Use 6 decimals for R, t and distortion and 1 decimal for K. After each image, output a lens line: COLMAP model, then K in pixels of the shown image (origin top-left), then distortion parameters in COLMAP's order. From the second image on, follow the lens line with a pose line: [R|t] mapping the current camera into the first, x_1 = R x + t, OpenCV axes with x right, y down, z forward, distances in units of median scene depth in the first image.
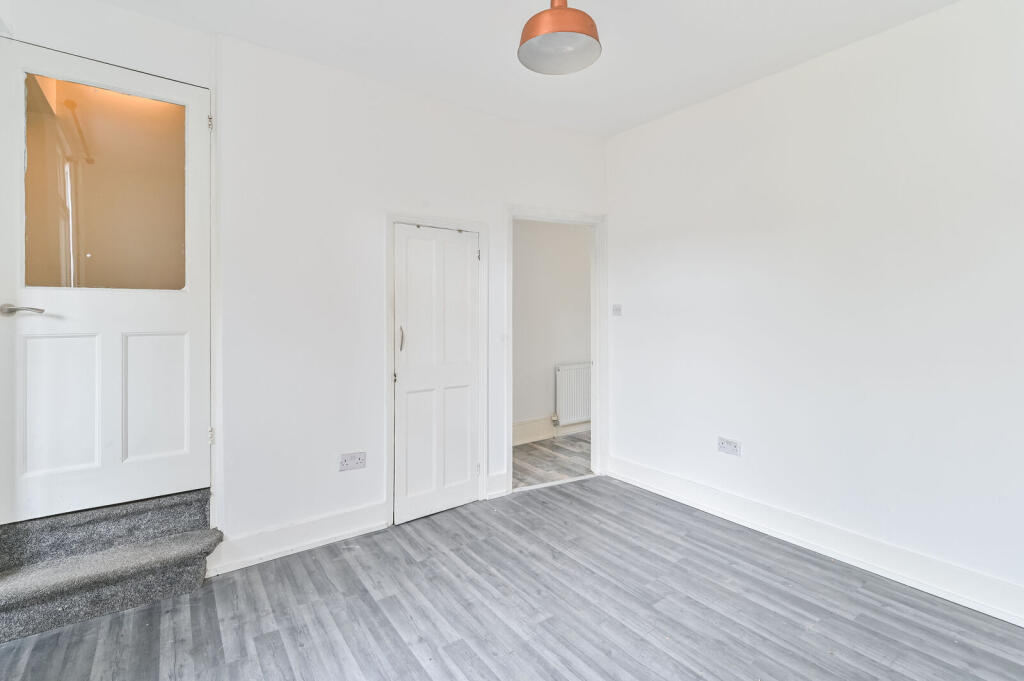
lens RADIAL K [[468.8, 0, 509.1], [0, 468.8, 314.6], [0, 0, 1]] dist [0.000253, -0.000327]
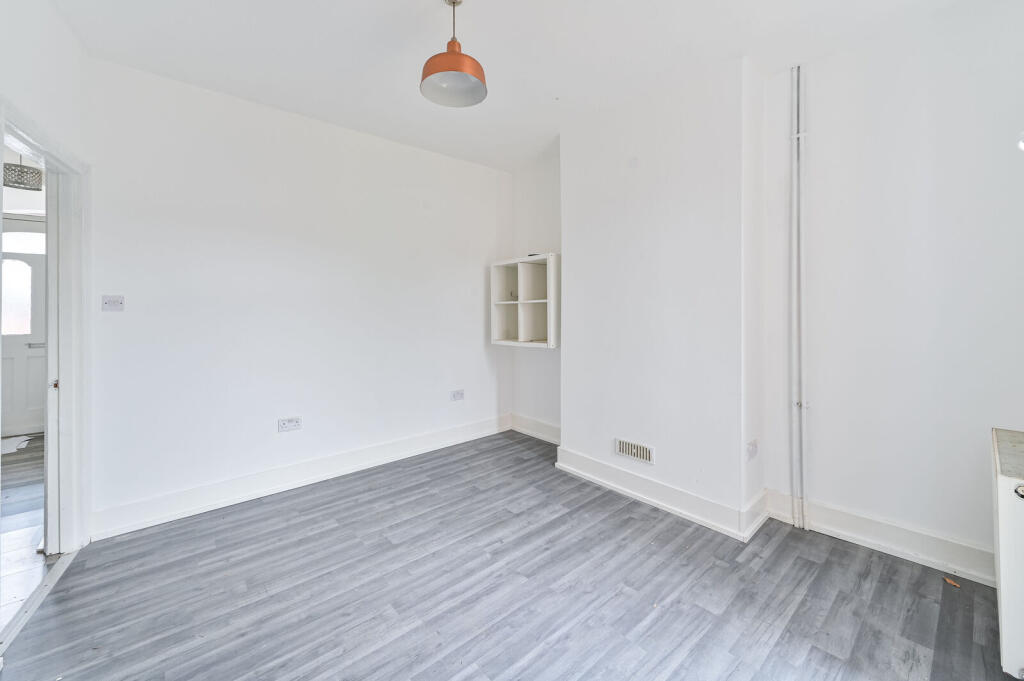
lens RADIAL K [[402.6, 0, 505.3], [0, 402.6, 305.9], [0, 0, 1]] dist [-0.001749, -0.000160]
pose [[-0.066514, 0.000651, 0.997785, -0.675848], [0.006041, 0.999982, -0.000250, -0.002280], [-0.997767, 0.006011, -0.066517, 0.683207]]
